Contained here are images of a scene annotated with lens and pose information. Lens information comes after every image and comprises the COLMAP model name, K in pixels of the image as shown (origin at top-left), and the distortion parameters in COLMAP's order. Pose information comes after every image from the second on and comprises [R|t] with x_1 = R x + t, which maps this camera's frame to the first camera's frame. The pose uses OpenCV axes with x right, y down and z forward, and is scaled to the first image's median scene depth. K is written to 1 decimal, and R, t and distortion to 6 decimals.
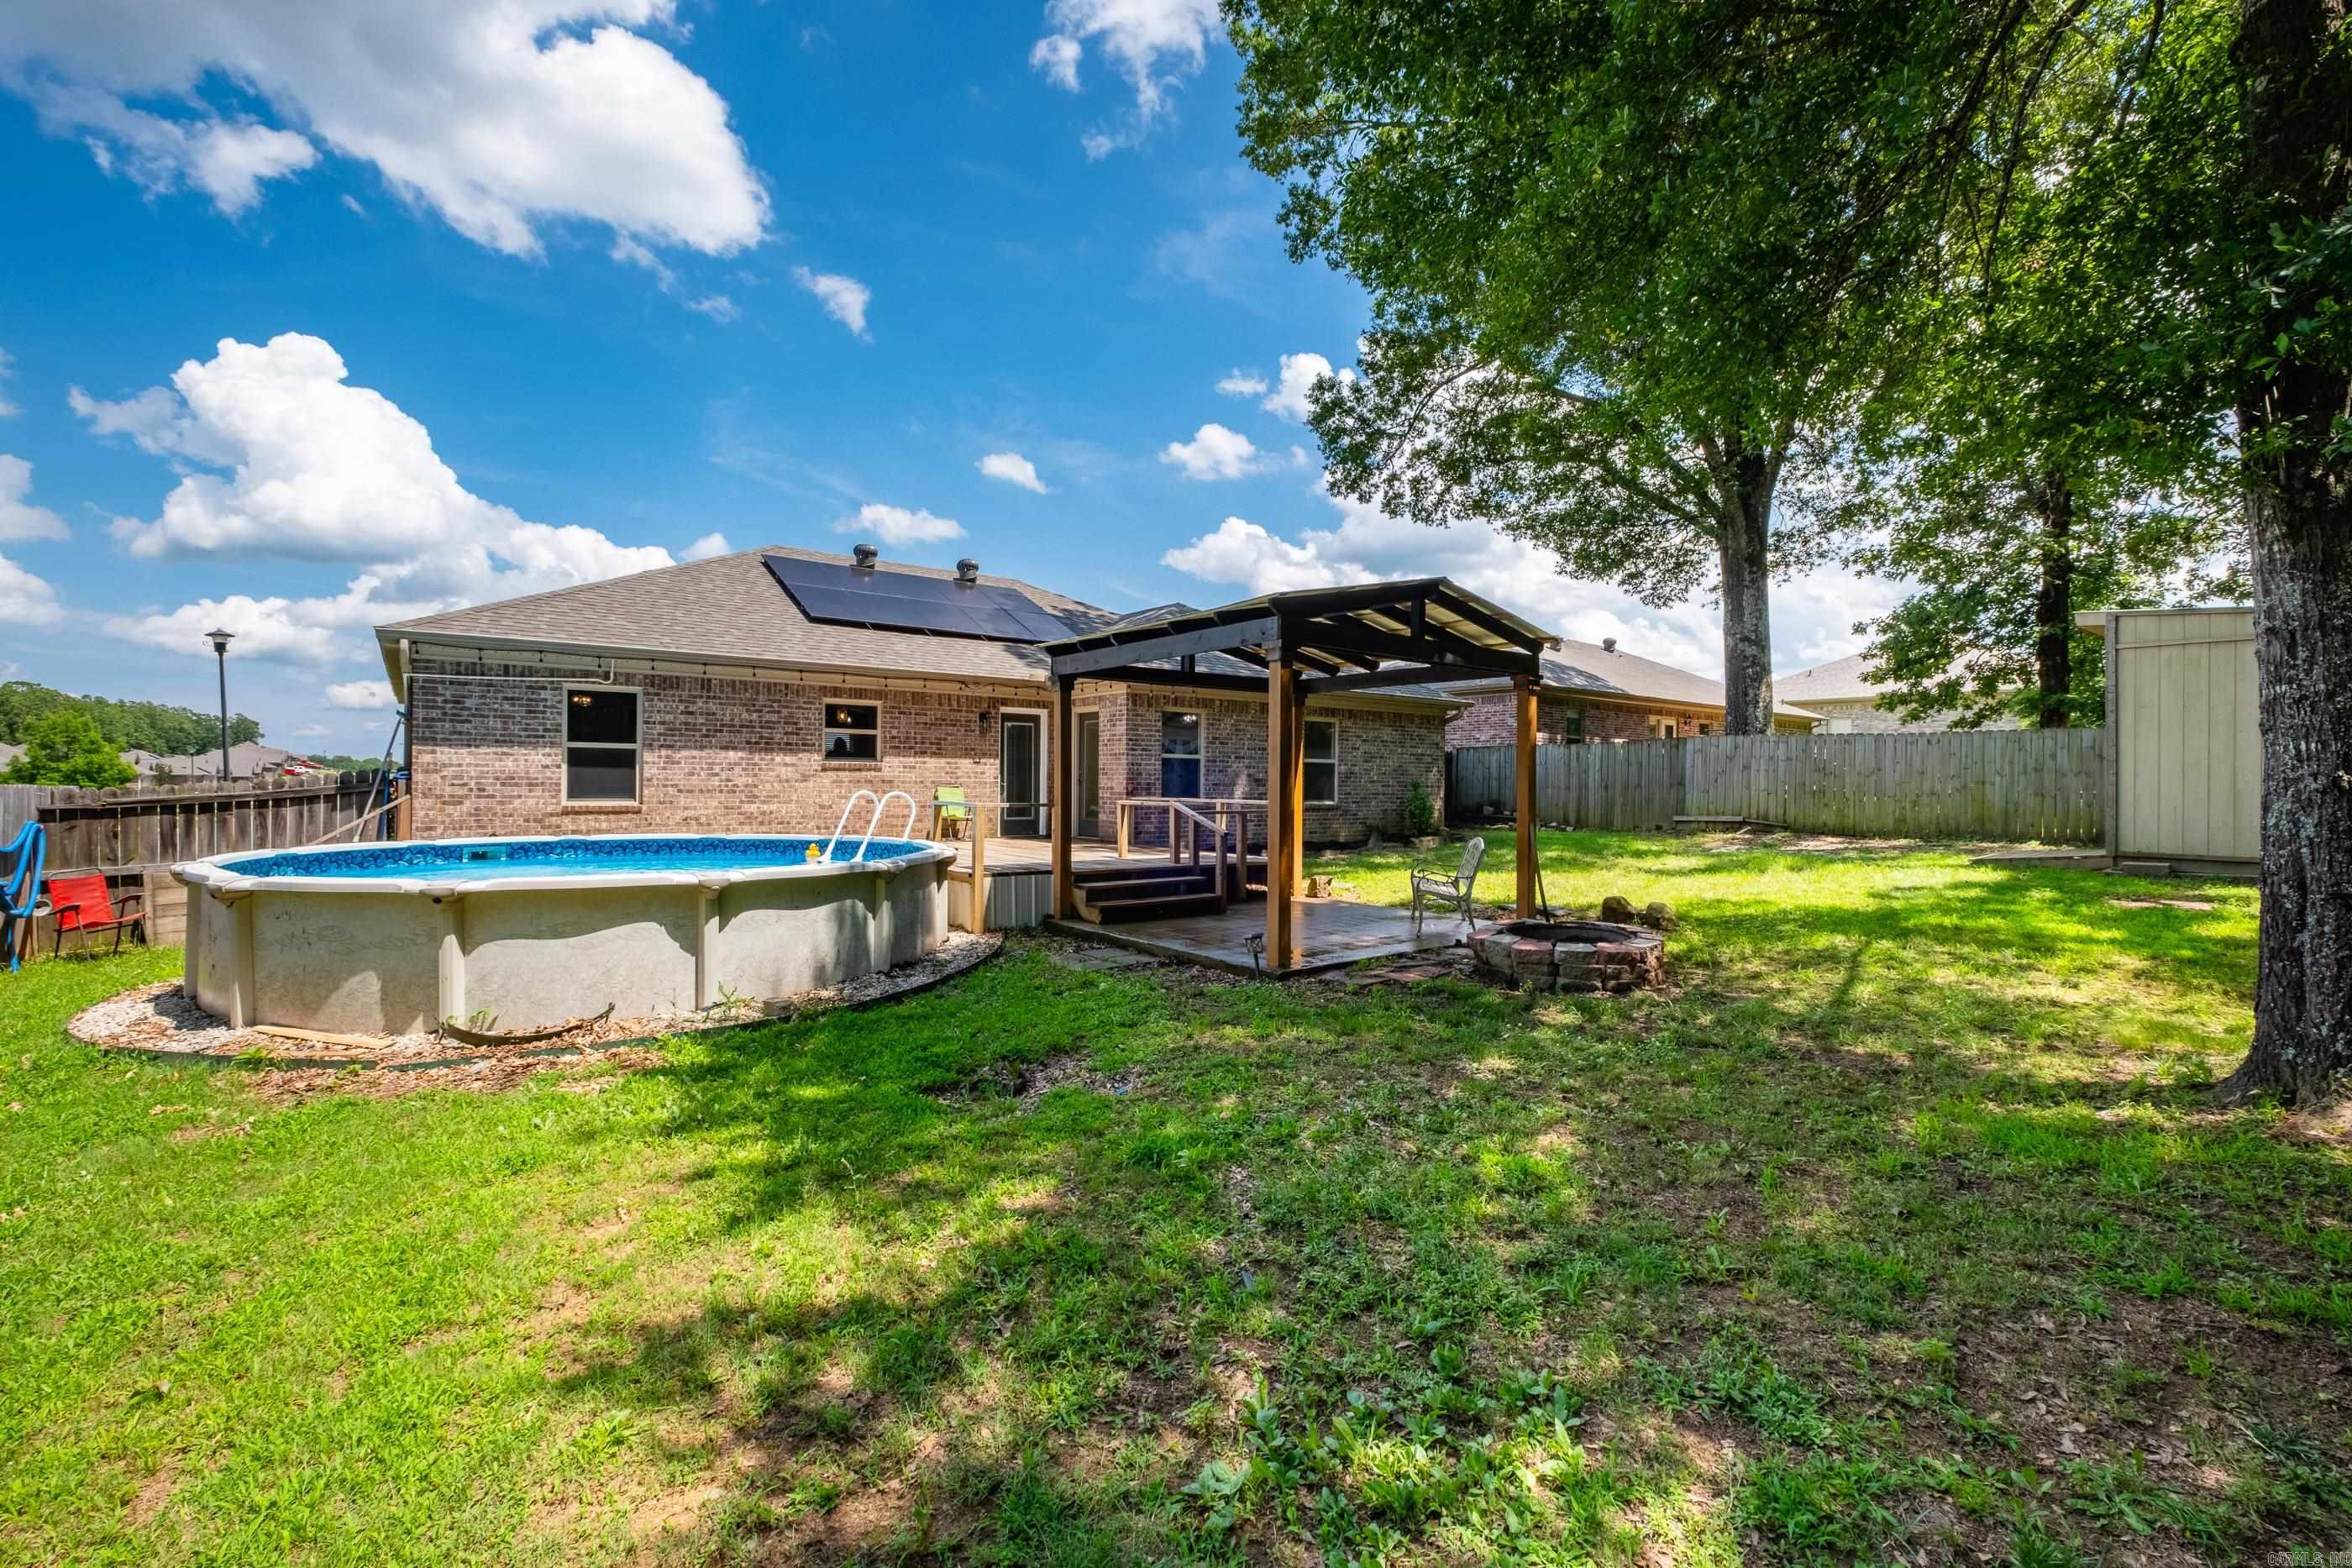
lens RADIAL K [[1010.5, 0, 1180.6], [0, 1010.5, 786.7], [0, 0, 1]] dist [0.002529, -0.003426]
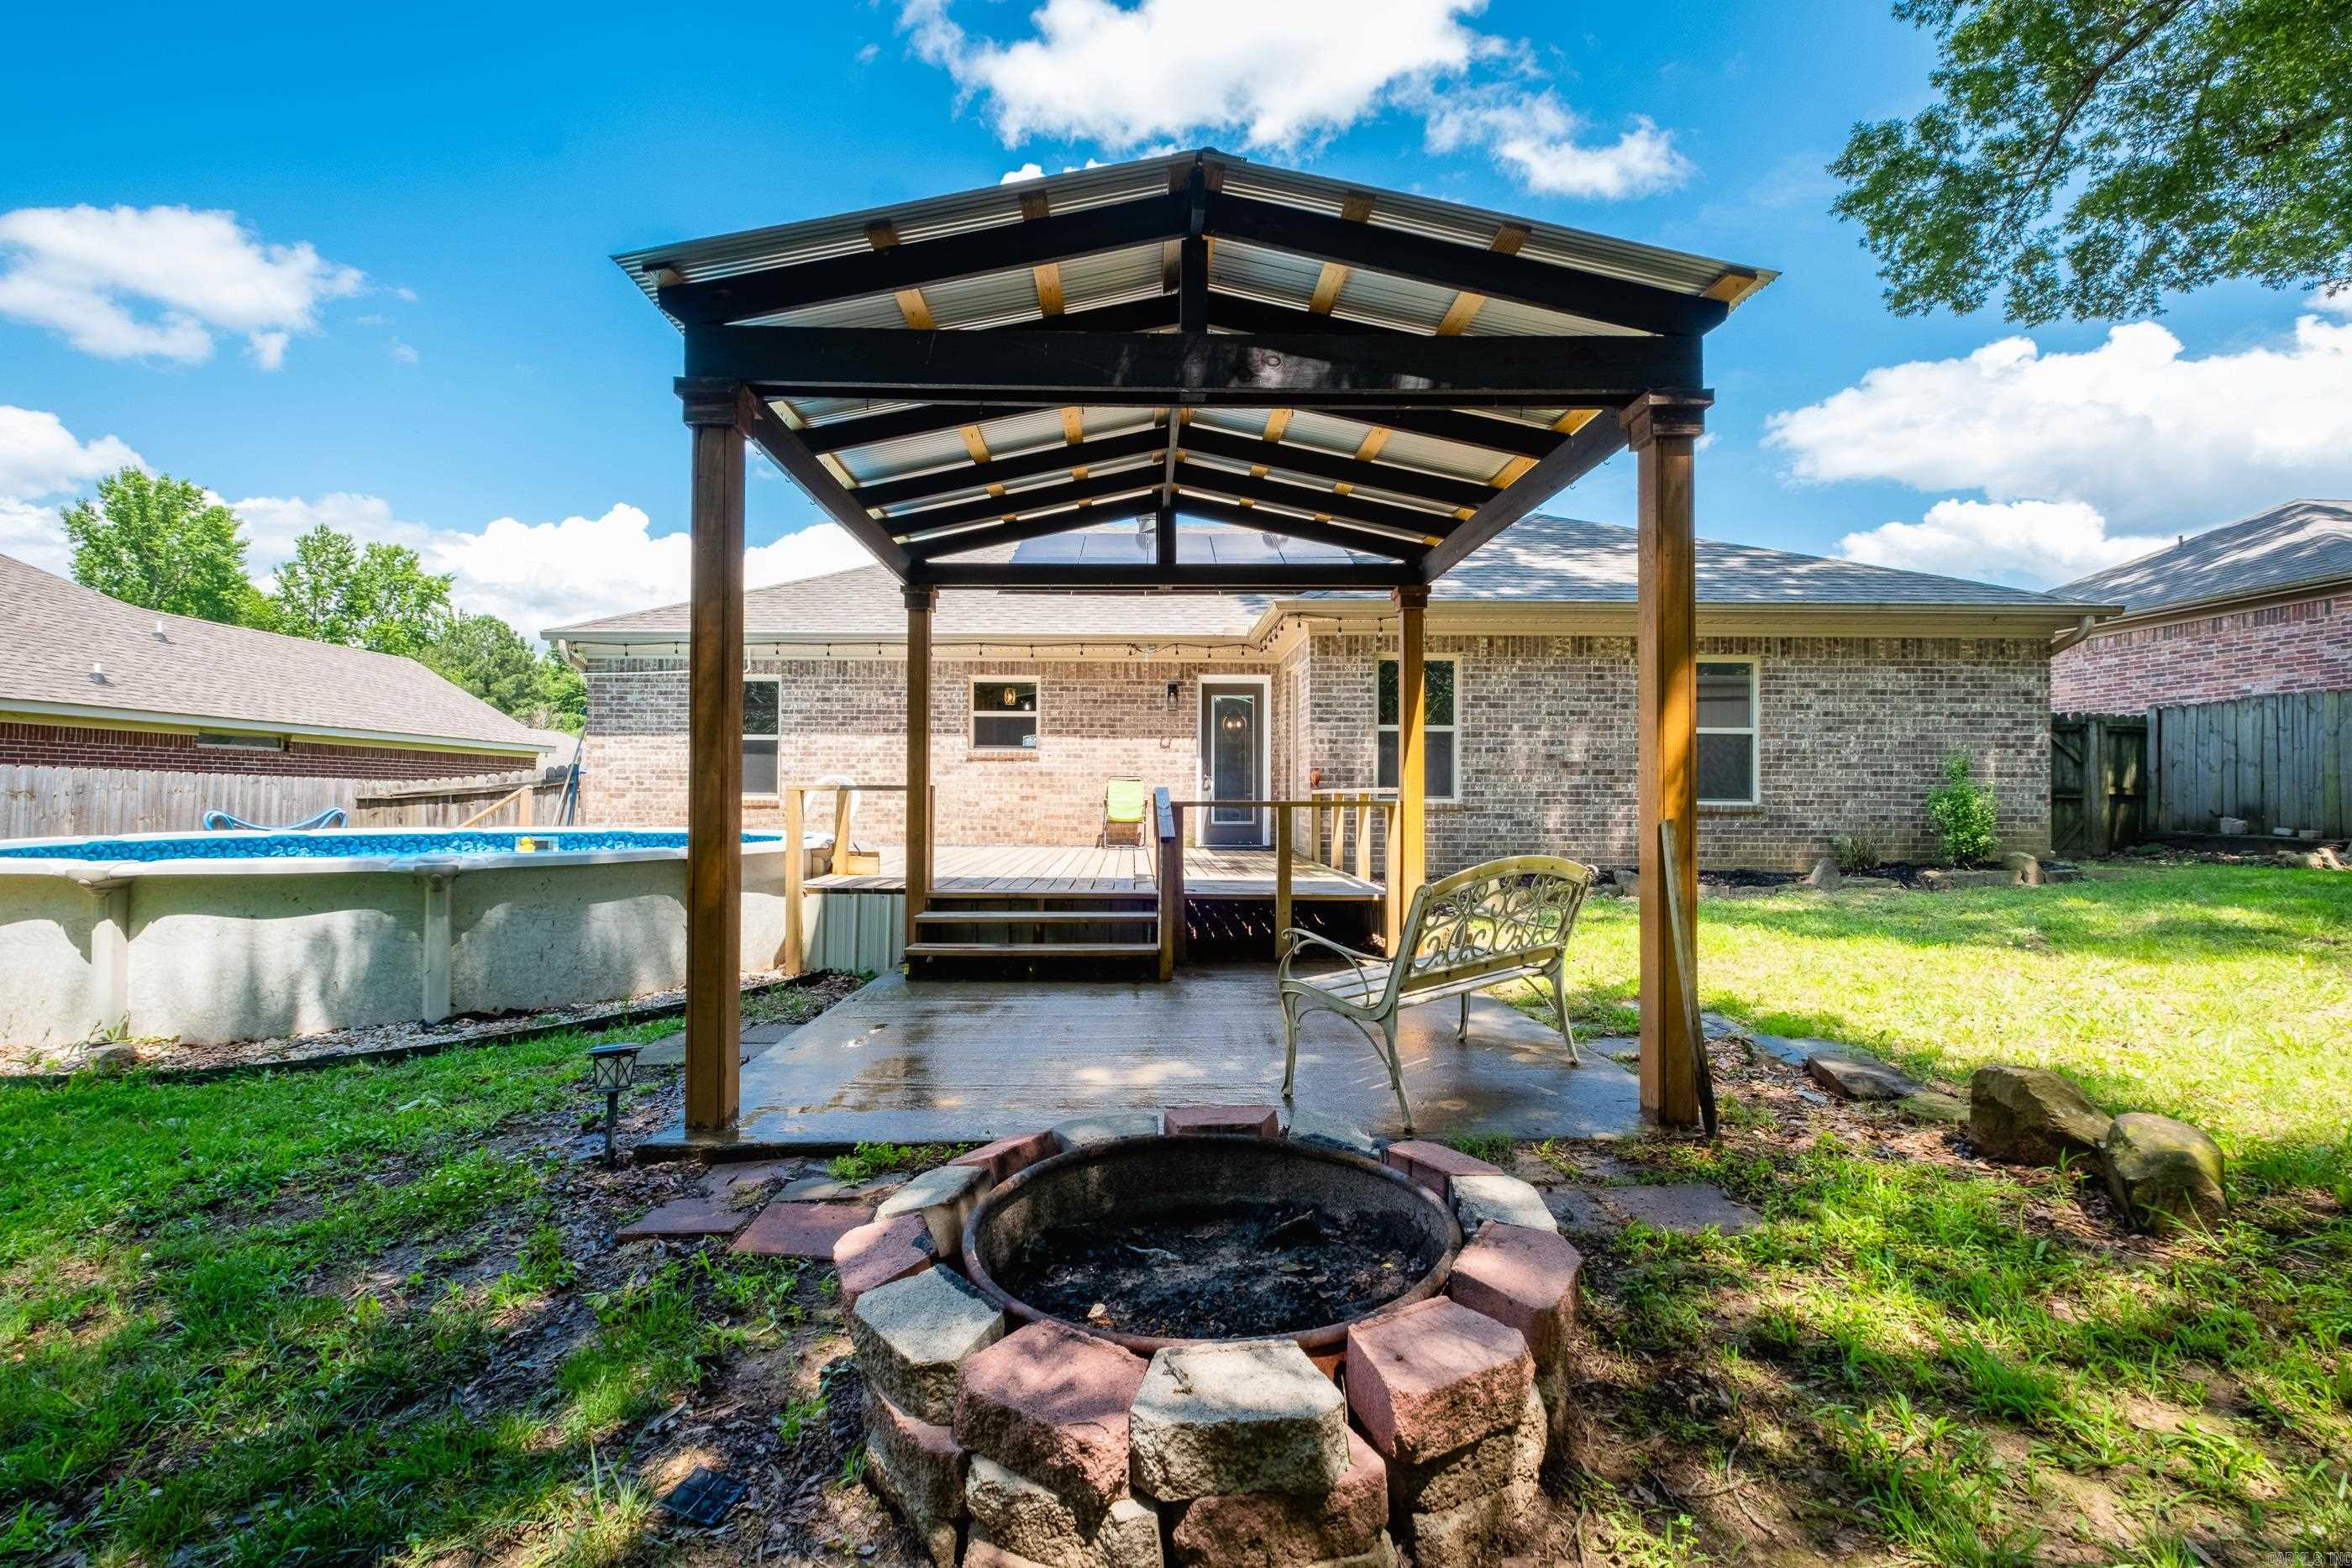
lens RADIAL K [[1019.0, 0, 1130.2], [0, 1019.0, 787.7], [0, 0, 1]] dist [0.000239, -0.000591]
pose [[0.794254, -0.009338, -0.607514, 0.265109], [-0.000300, 0.999876, -0.015761, 0.019328], [0.607586, 0.012701, 0.794152, 0.386731]]
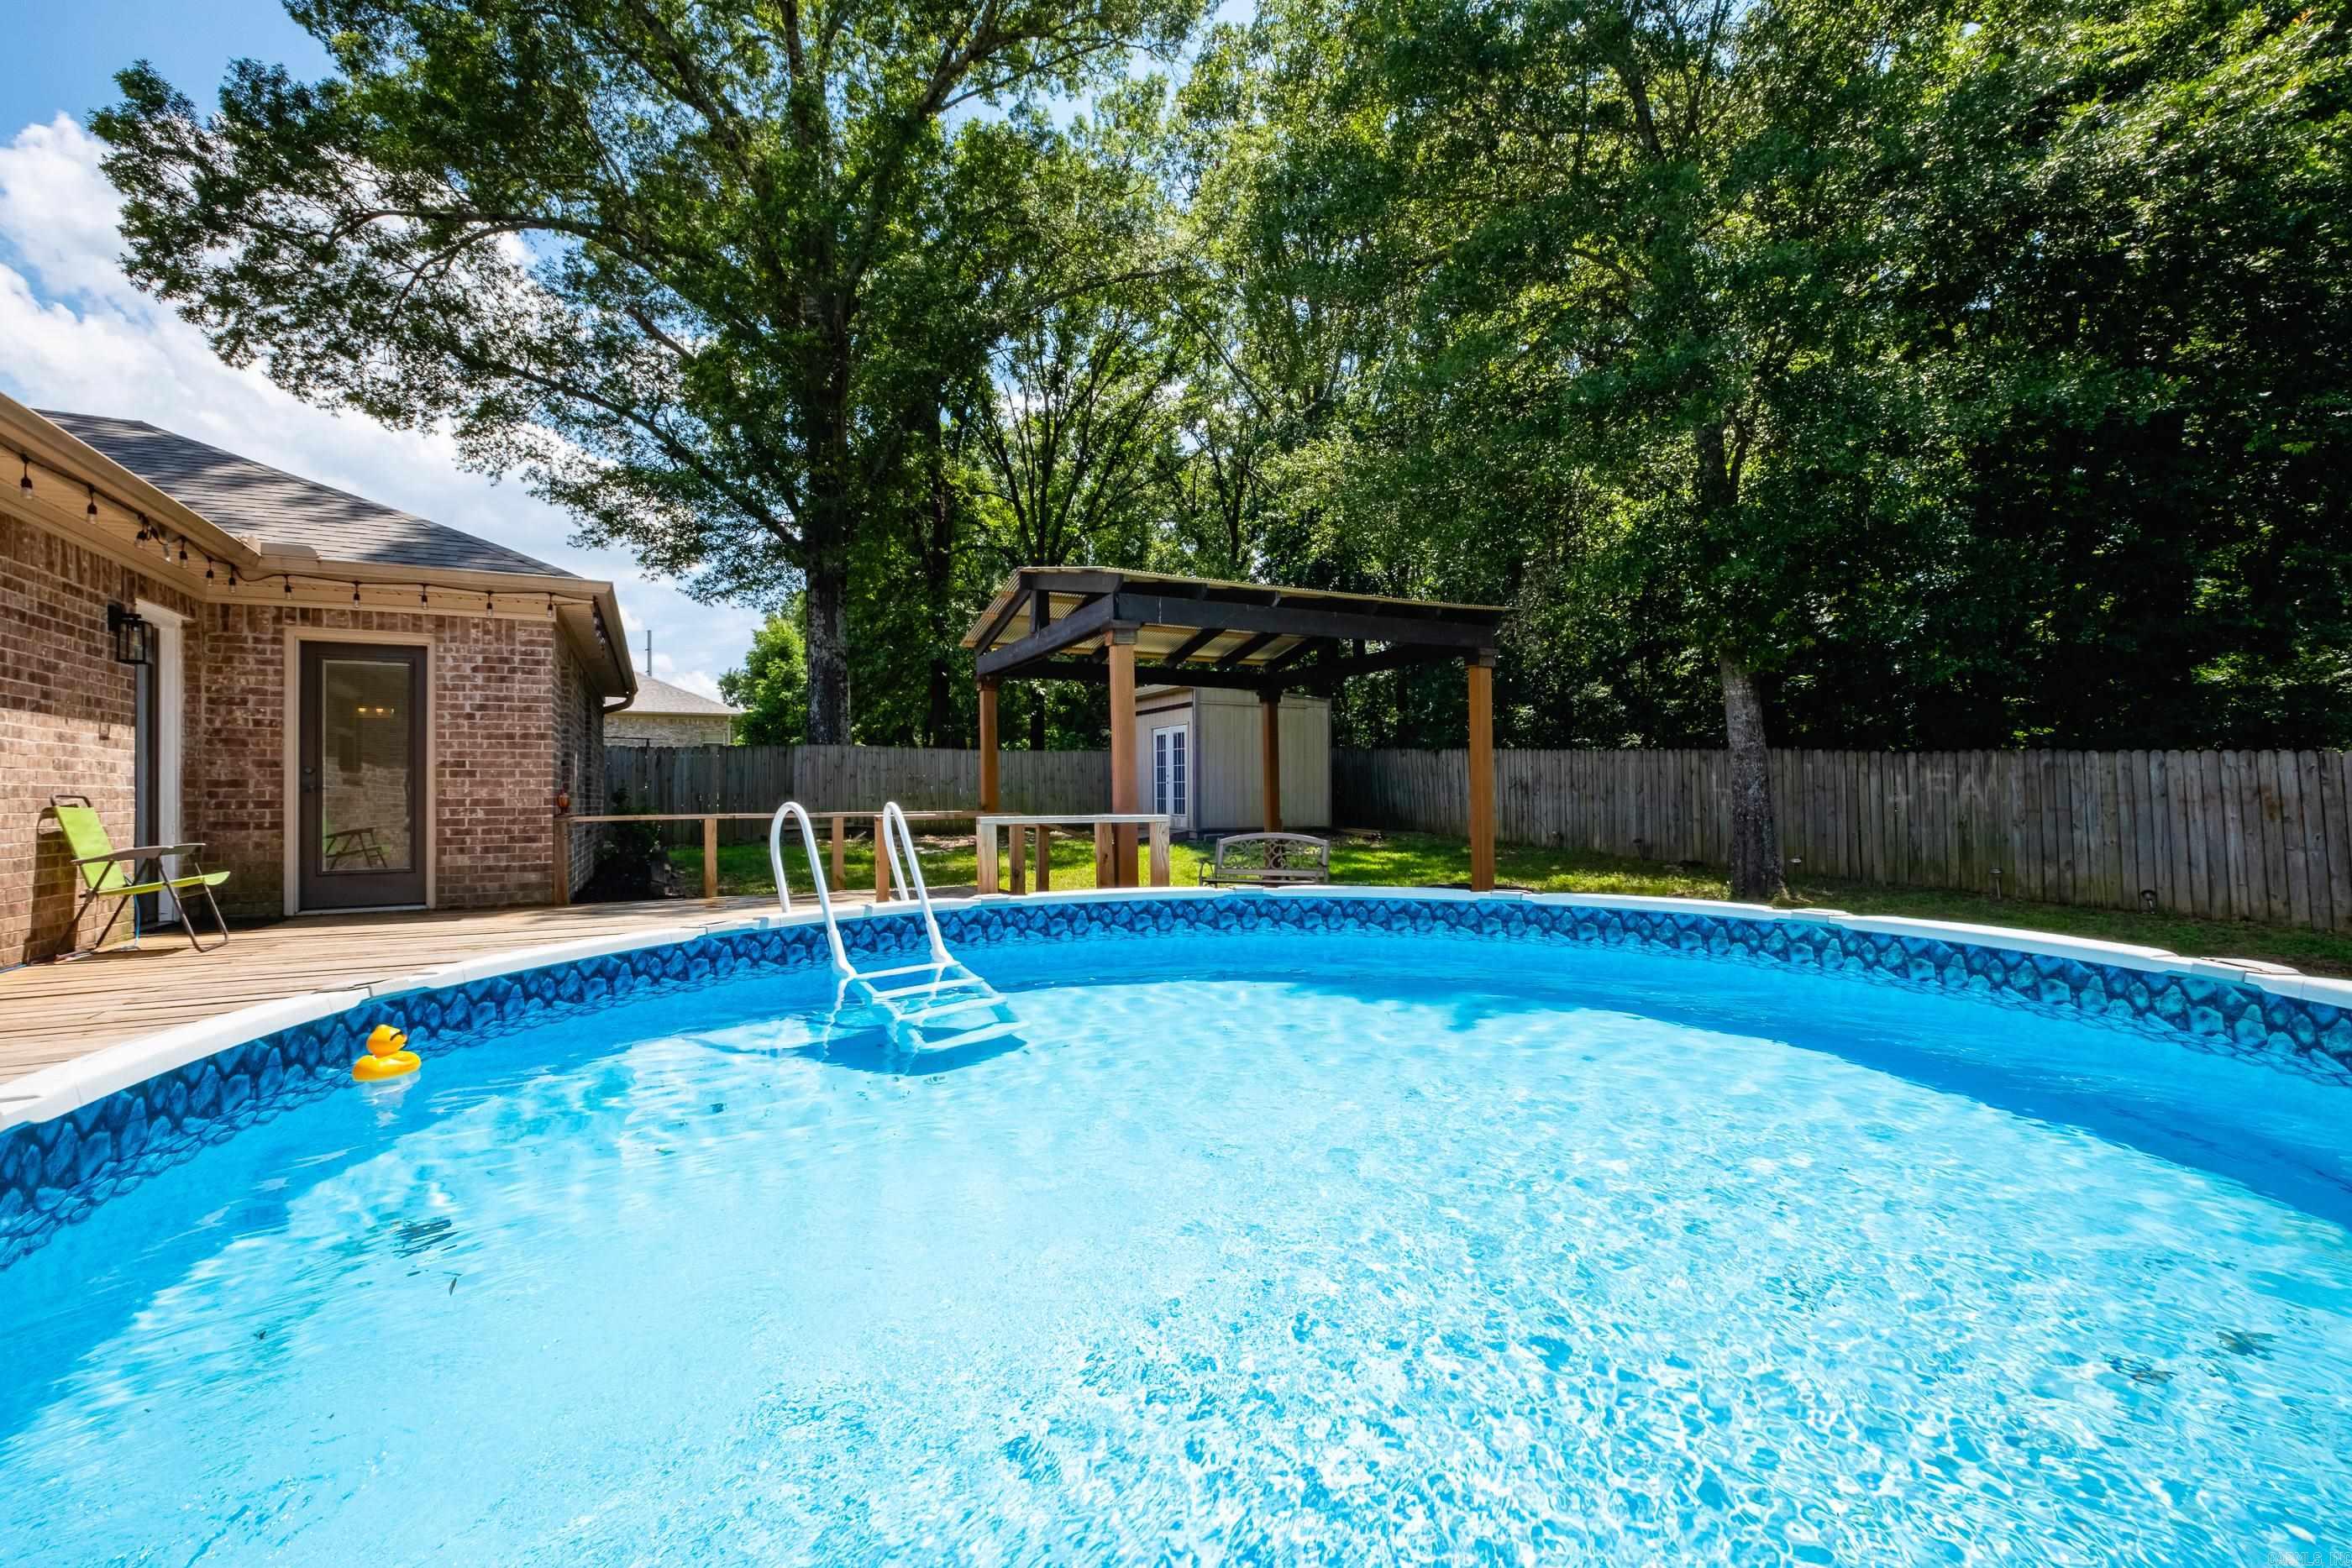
lens RADIAL K [[1014.6, 0, 1178.9], [0, 1014.6, 782.8], [0, 0, 1]] dist [0.003044, -0.003138]
pose [[0.171285, 0.004061, 0.985213, -0.526877], [0.015048, 0.999864, -0.006737, 0.000385], [-0.985107, 0.015979, 0.171201, 0.583736]]
